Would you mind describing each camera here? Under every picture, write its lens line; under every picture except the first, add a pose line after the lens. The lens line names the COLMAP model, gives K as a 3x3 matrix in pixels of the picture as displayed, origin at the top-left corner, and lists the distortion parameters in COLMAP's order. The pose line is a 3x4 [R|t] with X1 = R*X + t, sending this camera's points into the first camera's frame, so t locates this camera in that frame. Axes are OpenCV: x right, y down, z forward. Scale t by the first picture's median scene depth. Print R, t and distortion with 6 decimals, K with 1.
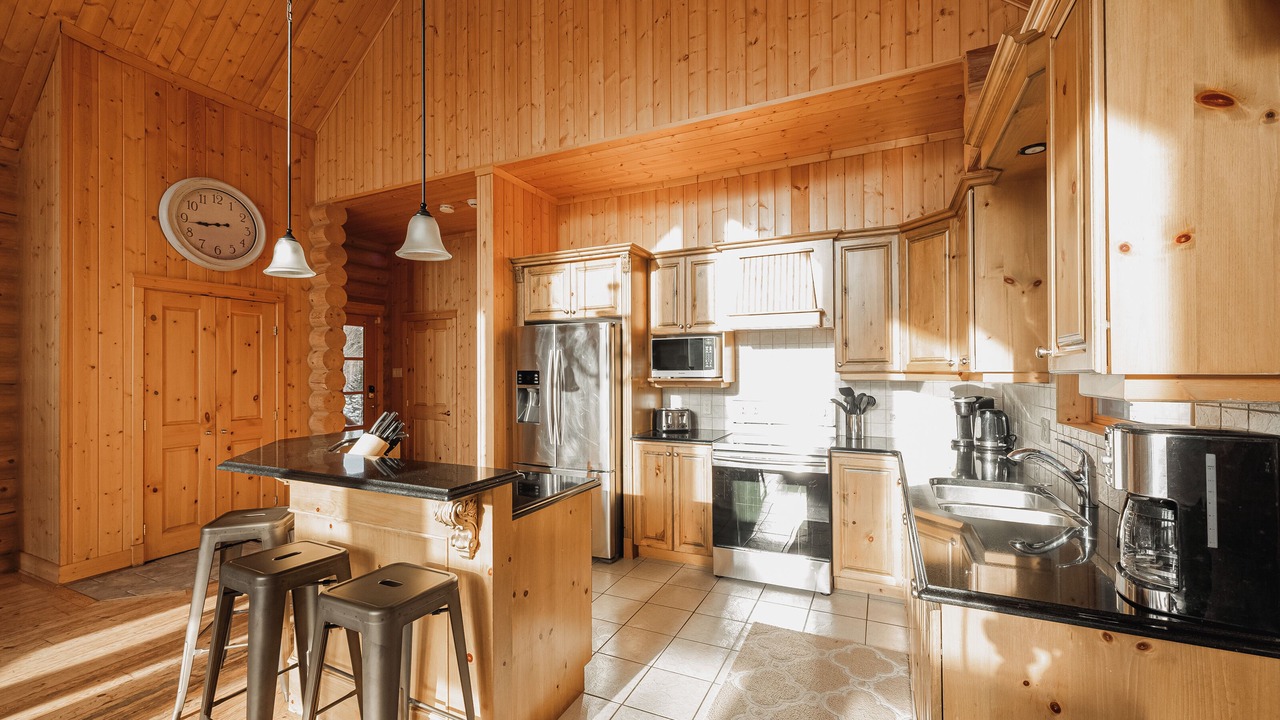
lens RADIAL K [[518.5, 0, 641.6], [0, 518.5, 367.7], [0, 0, 1]] dist [0.001029, 0.000181]
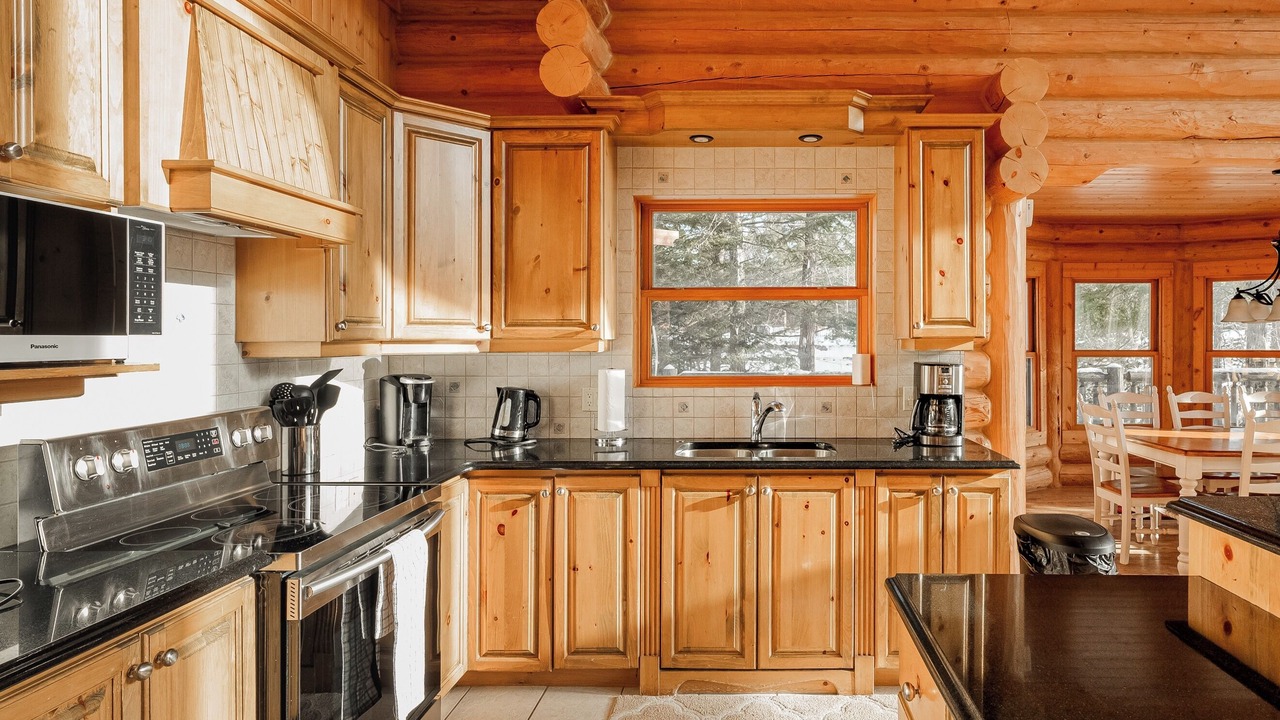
lens RADIAL K [[661.6, 0, 643.1], [0, 661.6, 340.6], [0, 0, 1]] dist [0.000699, 0.000047]
pose [[-0.431975, 0.005039, 0.901872, -0.262088], [-0.000269, 0.999984, -0.005716, 0.009589], [-0.901886, -0.002712, -0.431966, 0.947564]]
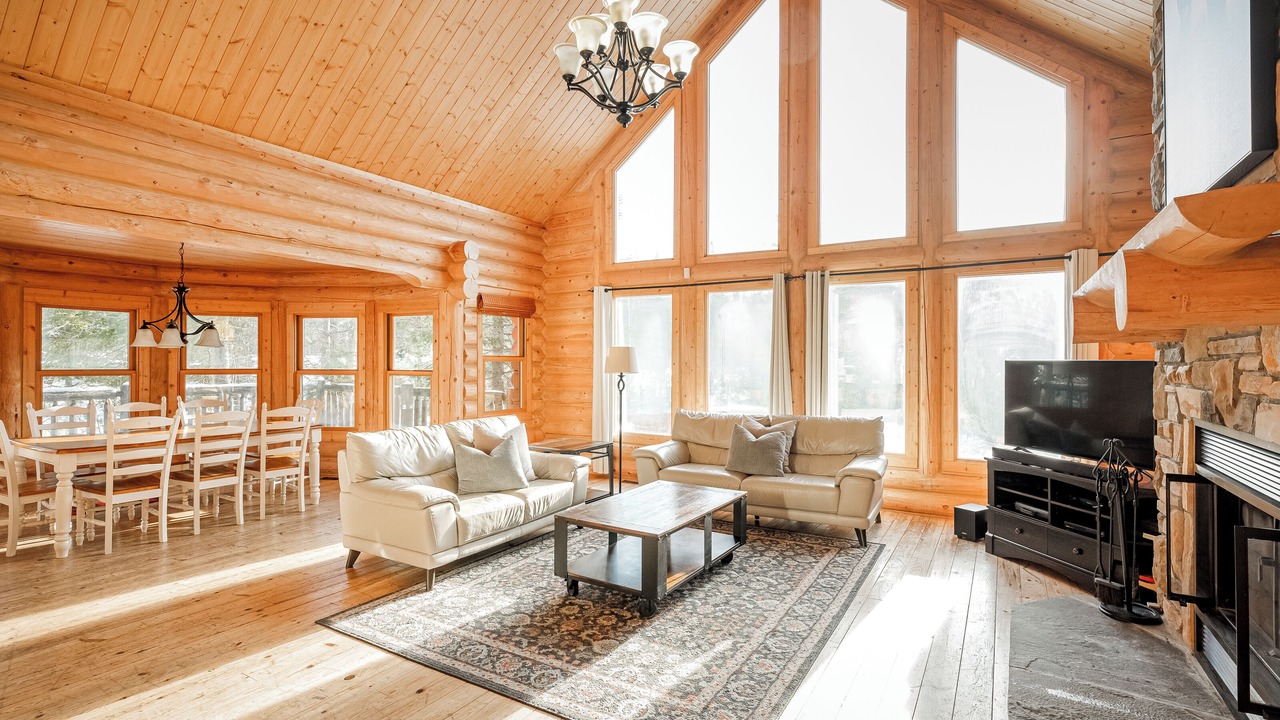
lens RADIAL K [[651.0, 0, 640.0], [0, 651.0, 360.0], [0, 0, 1]] dist [0.001369, 0.000364]
pose [[-0.998469, 0.001168, 0.055306, -0.819583], [0.000542, 0.999936, -0.011336, 0.017228], [-0.055315, -0.011288, -0.998405, 0.927145]]
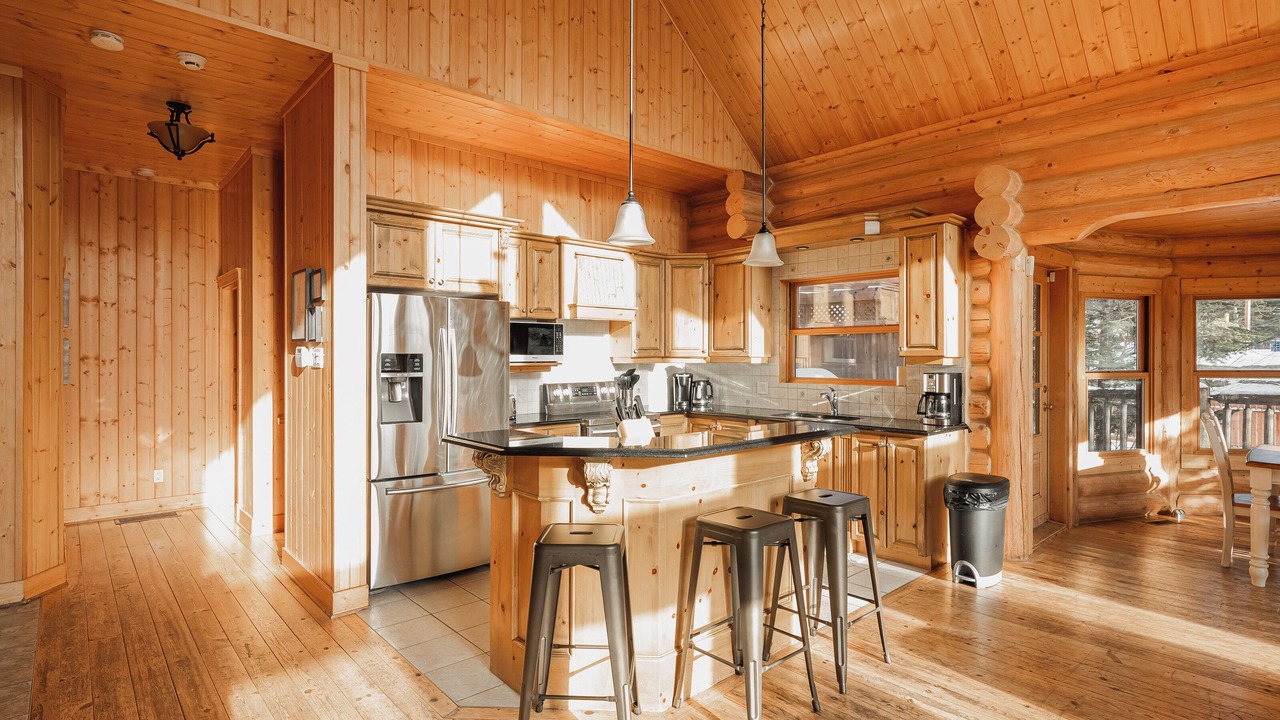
lens RADIAL K [[651.0, 0, 640.0], [0, 651.0, 360.0], [0, 0, 1]] dist [0.001369, 0.000364]
pose [[0.382148, 0.001662, 0.924100, -1.025891], [-0.008765, 0.999960, 0.001827, 0.011149], [-0.924060, -0.008798, 0.382147, 0.336224]]
